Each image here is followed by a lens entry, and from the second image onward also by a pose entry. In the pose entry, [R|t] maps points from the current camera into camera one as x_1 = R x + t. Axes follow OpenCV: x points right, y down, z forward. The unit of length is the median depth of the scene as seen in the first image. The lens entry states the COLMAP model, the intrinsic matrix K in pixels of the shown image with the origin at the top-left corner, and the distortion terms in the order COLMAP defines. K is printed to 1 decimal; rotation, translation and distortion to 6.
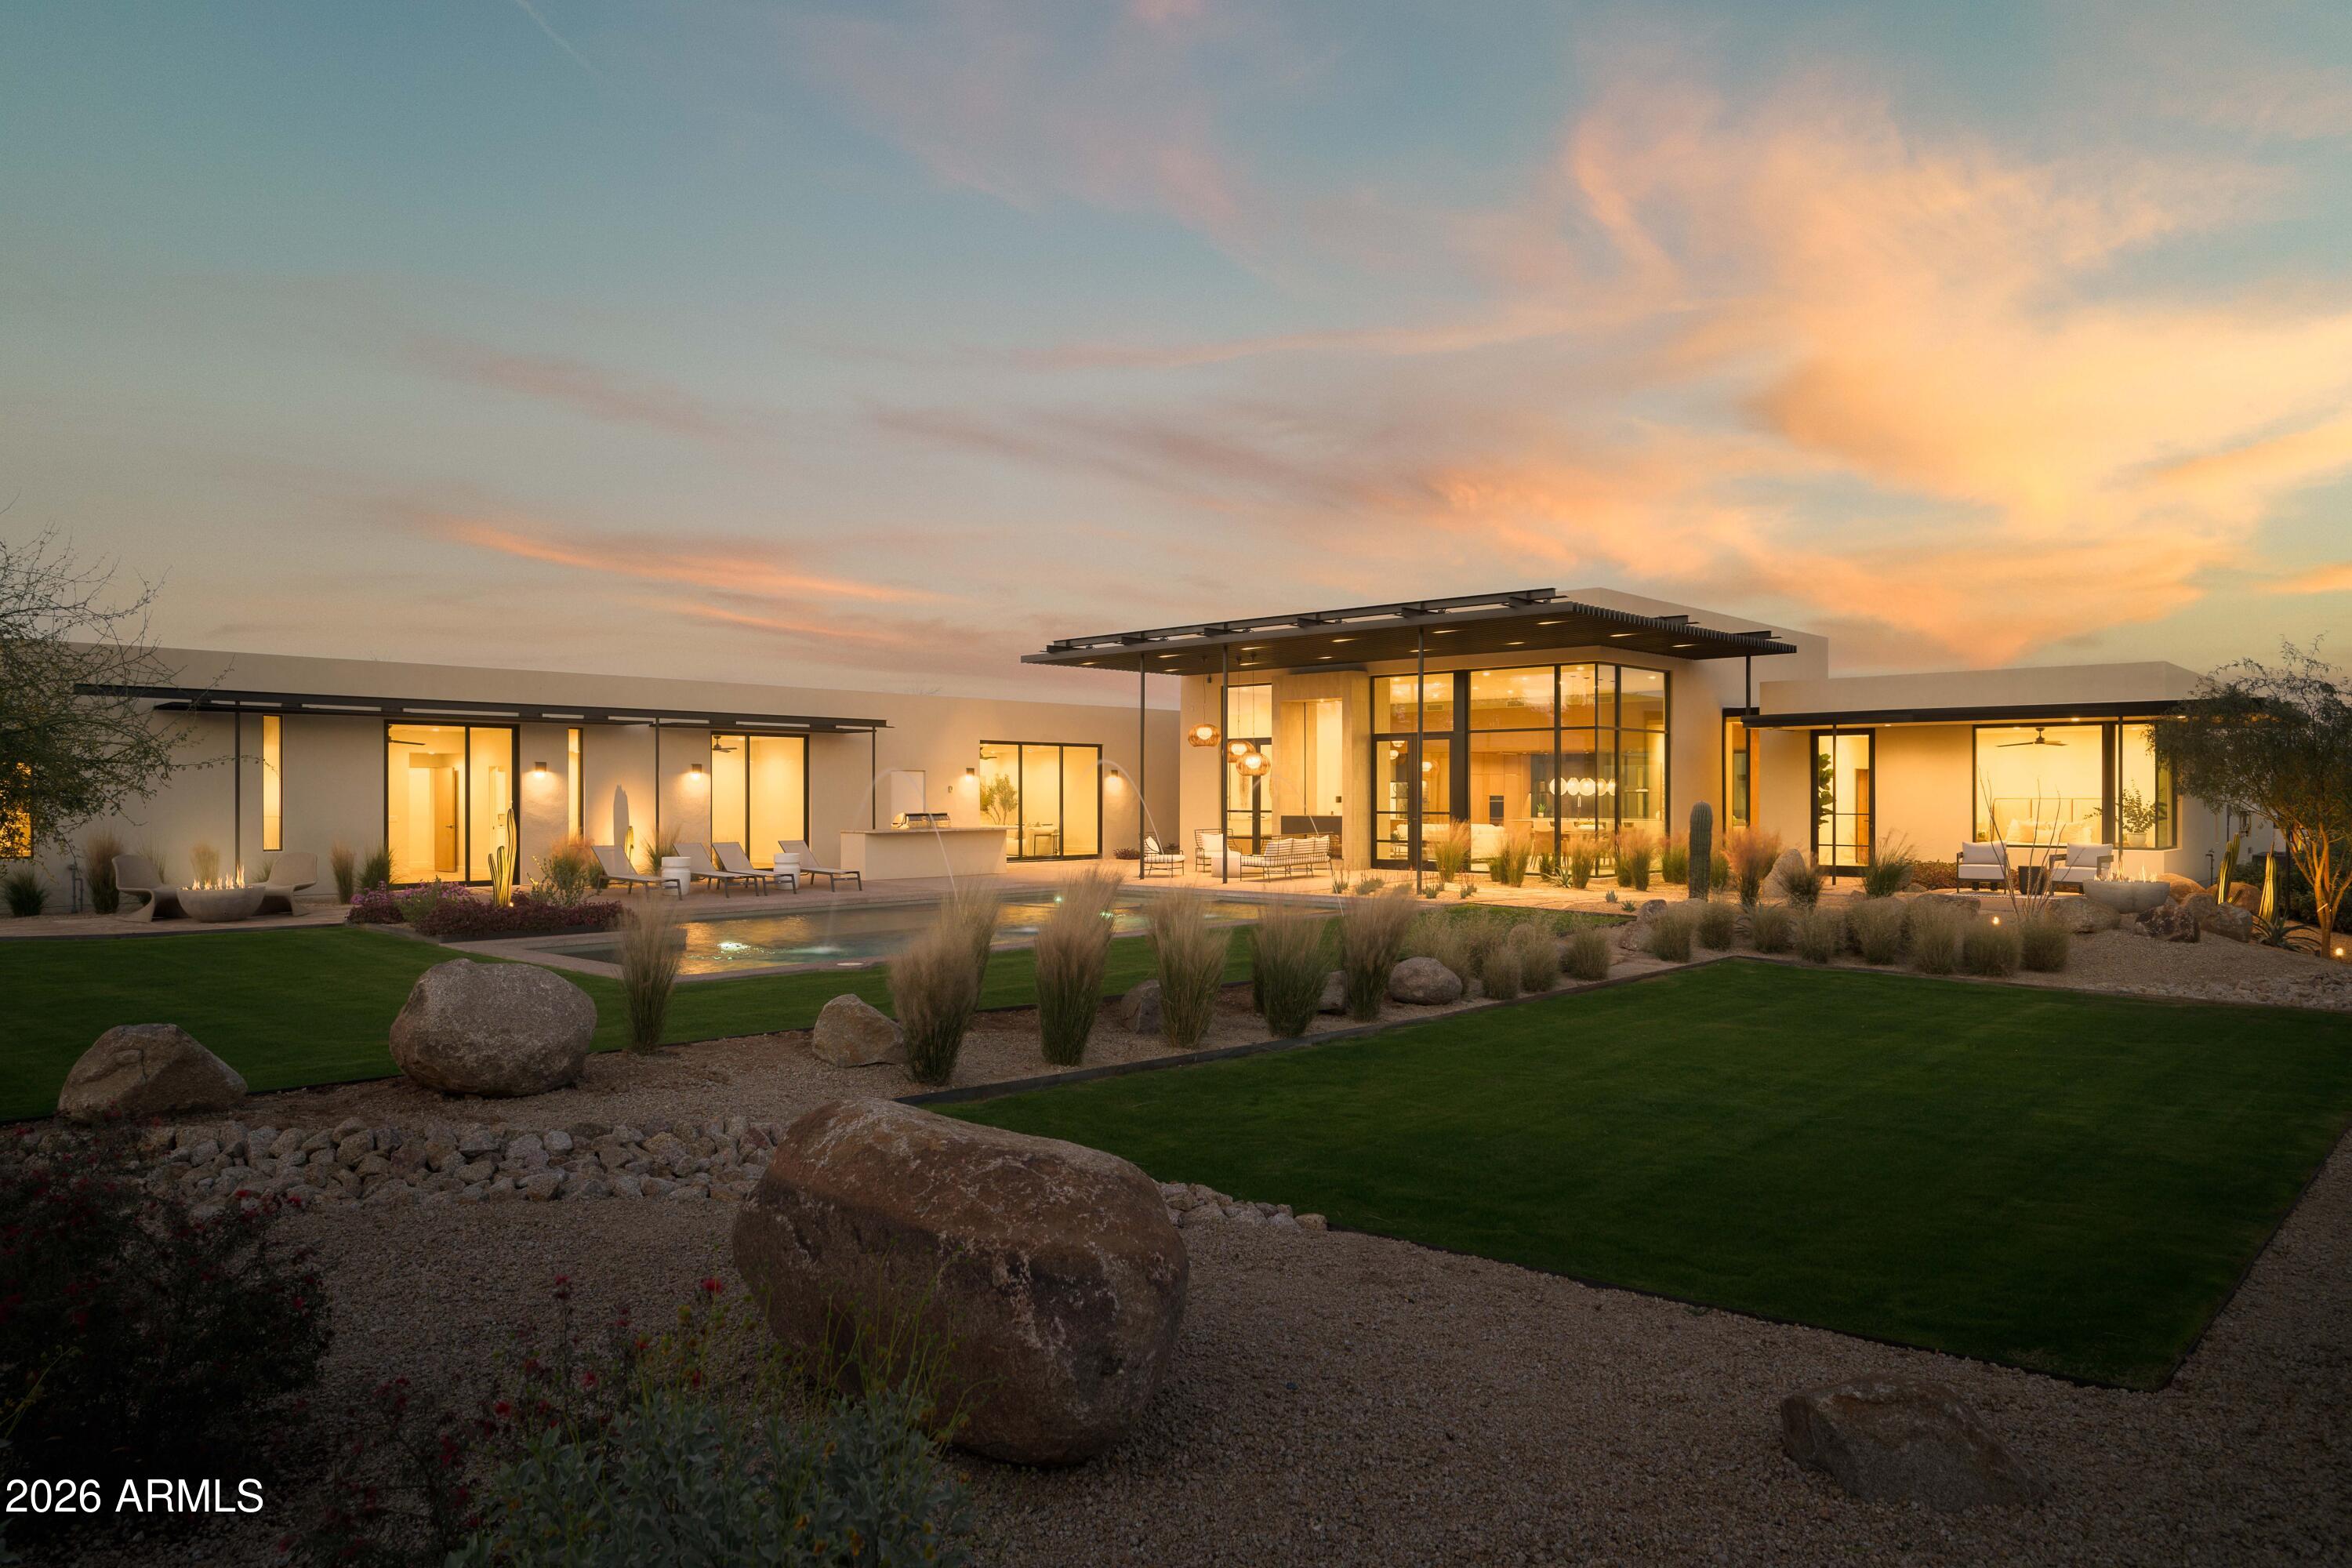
lens RADIAL K [[1495.0, 0, 1177.0], [0, 1495.0, 786.9], [0, 0, 1]] dist [0.000233, -0.000015]
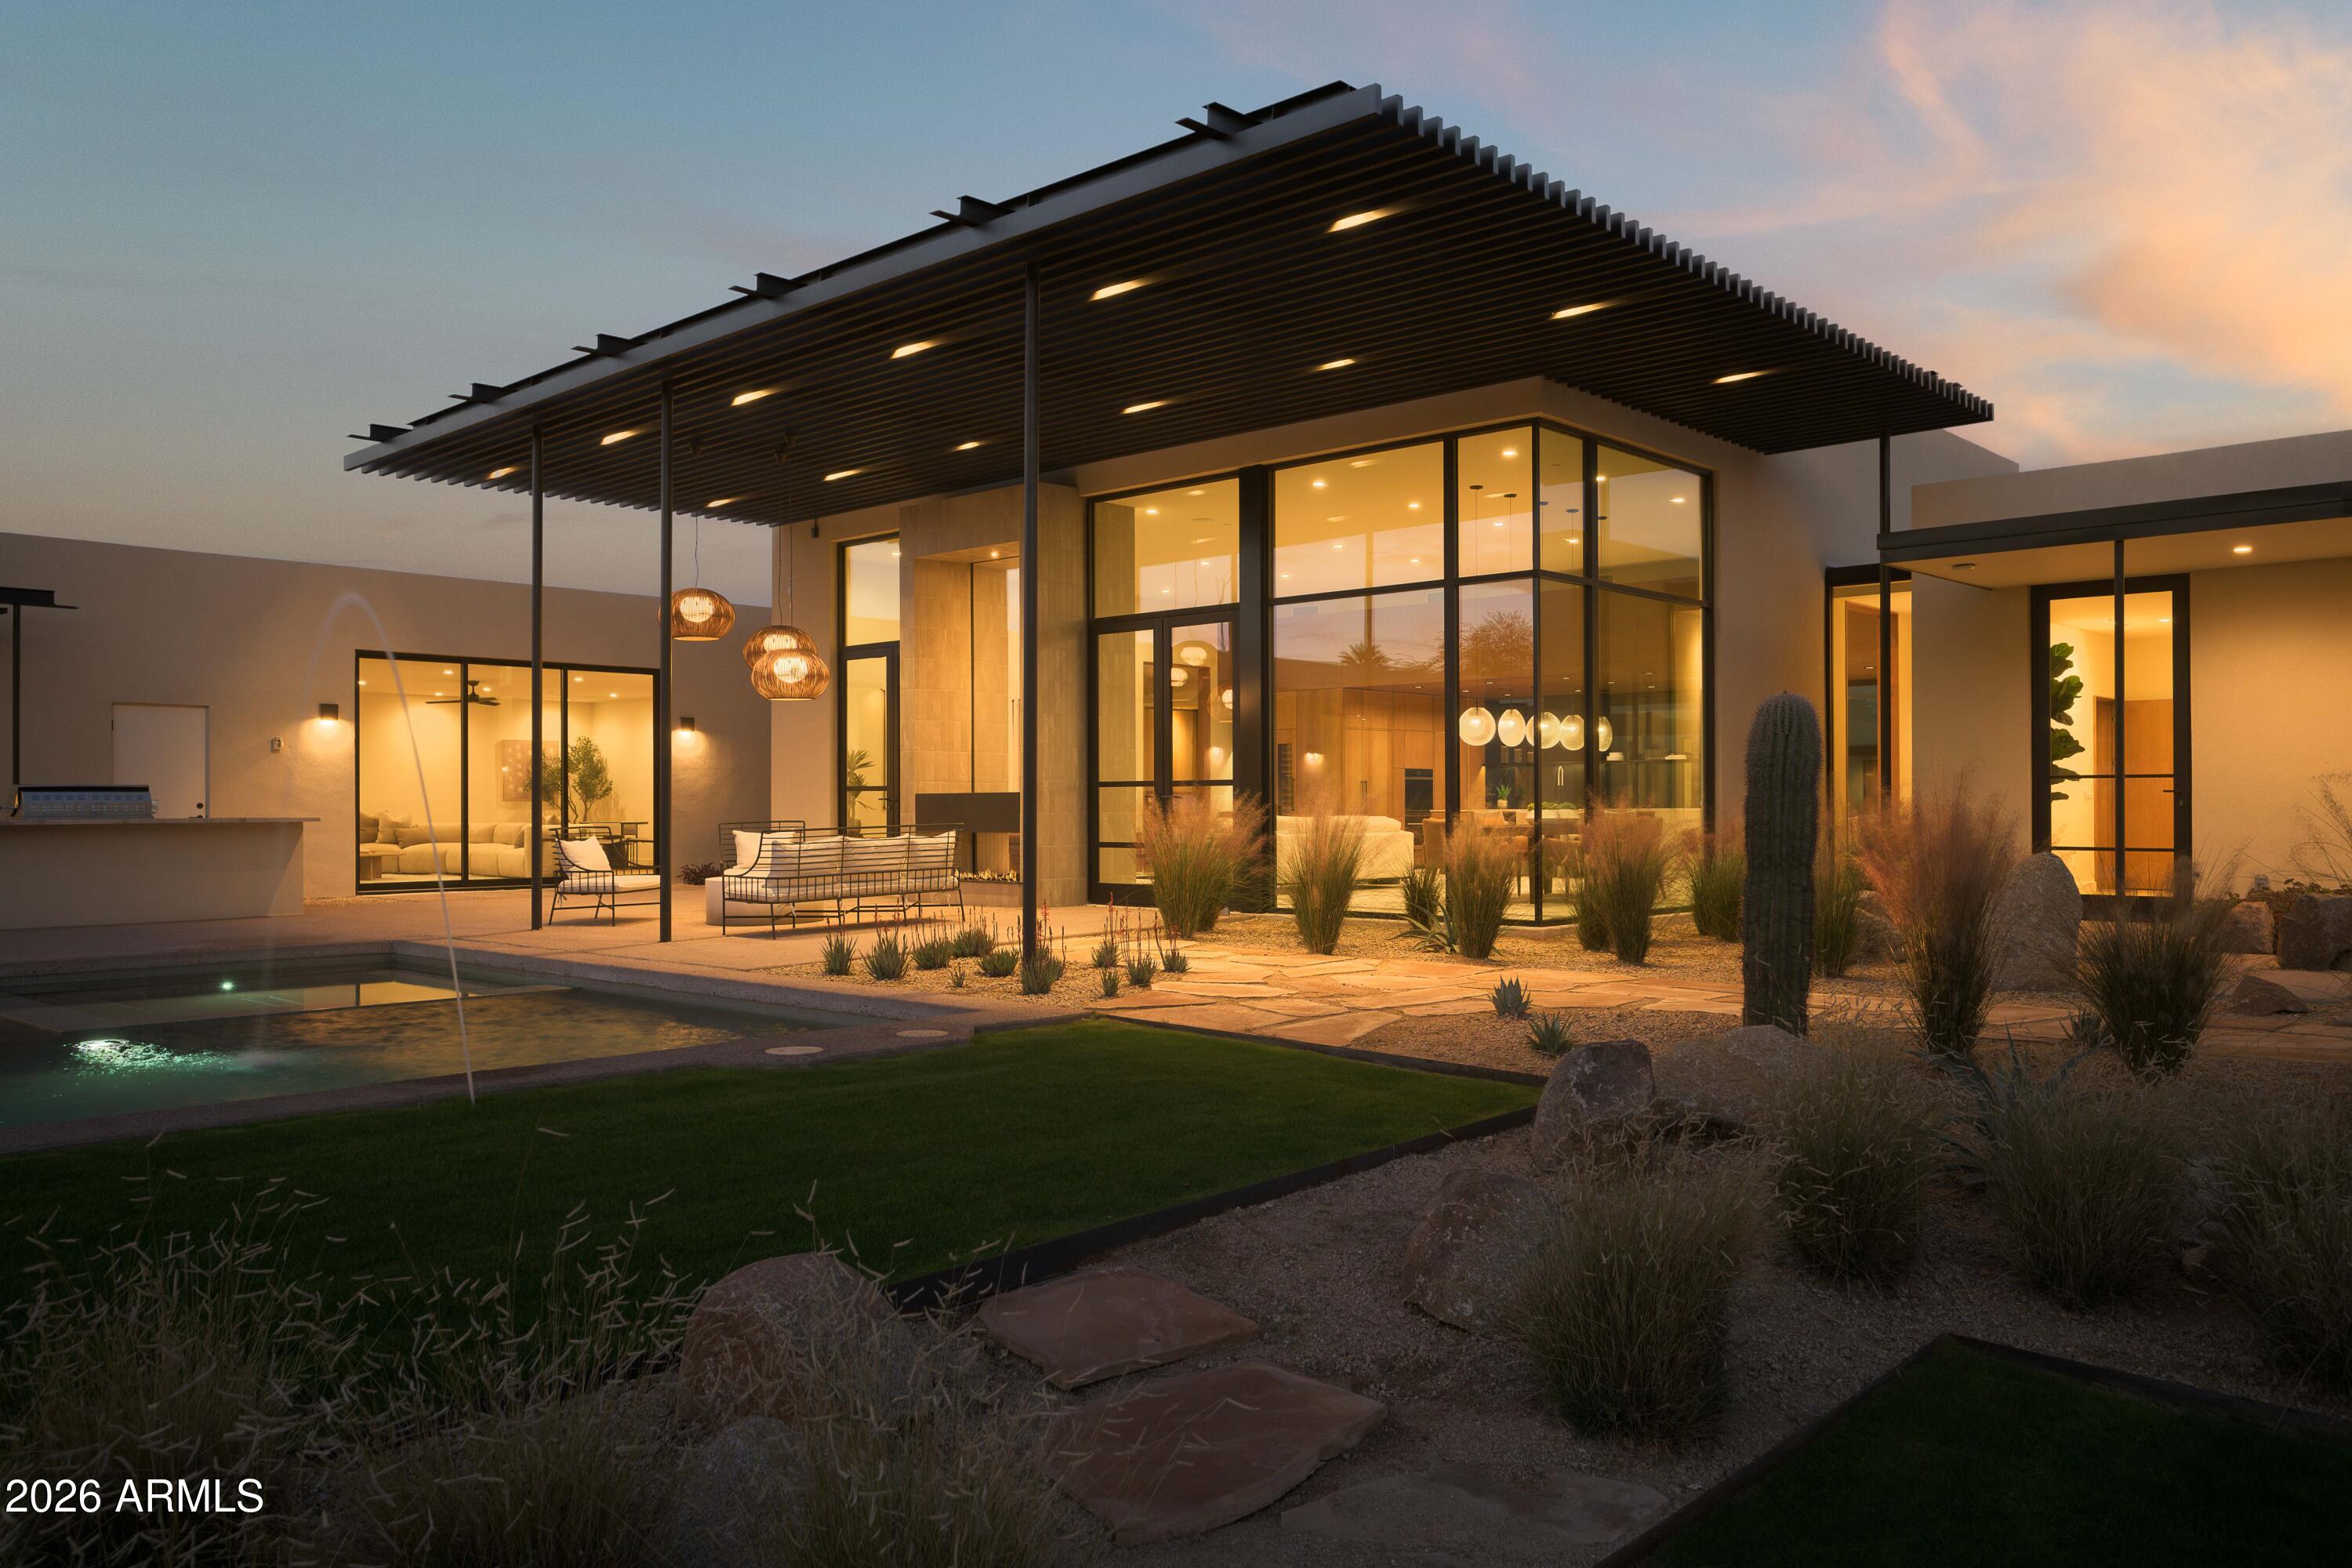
lens RADIAL K [[1725.8, 0, 1197.0], [0, 1725.8, 791.6], [0, 0, 1]] dist [0.055377, 0.001324]
pose [[0.999863, -0.003579, 0.016141, 0.163163], [0.003632, 0.999988, -0.003290, 0.022251], [-0.016129, 0.003348, 0.999864, 0.470956]]
